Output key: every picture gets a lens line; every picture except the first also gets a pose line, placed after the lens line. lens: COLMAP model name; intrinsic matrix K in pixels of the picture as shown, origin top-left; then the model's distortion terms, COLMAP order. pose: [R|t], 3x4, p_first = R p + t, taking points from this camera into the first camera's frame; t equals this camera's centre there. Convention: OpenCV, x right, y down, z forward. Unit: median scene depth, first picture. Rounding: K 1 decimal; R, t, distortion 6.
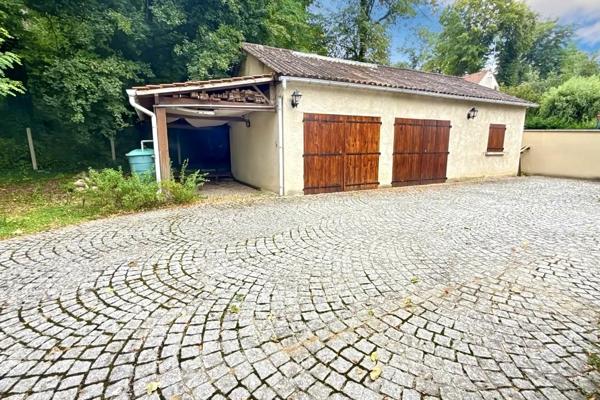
lens RADIAL K [[298.9, 0, 302.4], [0, 298.9, 198.9], [0, 0, 1]] dist [0.003514, -0.000480]
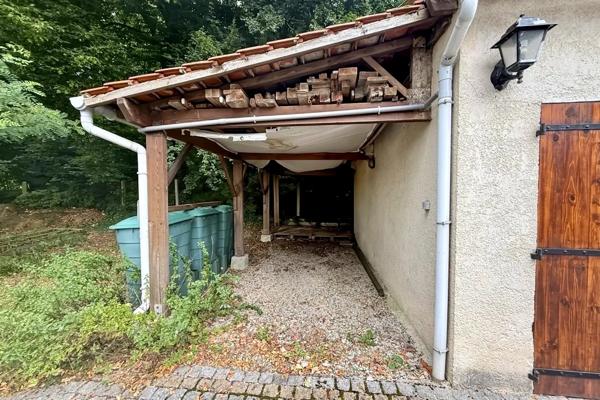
lens RADIAL K [[235.8, 0, 299.6], [0, 235.8, 199.4], [0, 0, 1]] dist [0.003678, 0.000604]
pose [[0.844631, 0.021911, -0.534901, -0.065607], [-0.086025, 0.991733, -0.095213, -0.157495], [0.528393, 0.126435, 0.839533, 0.696421]]
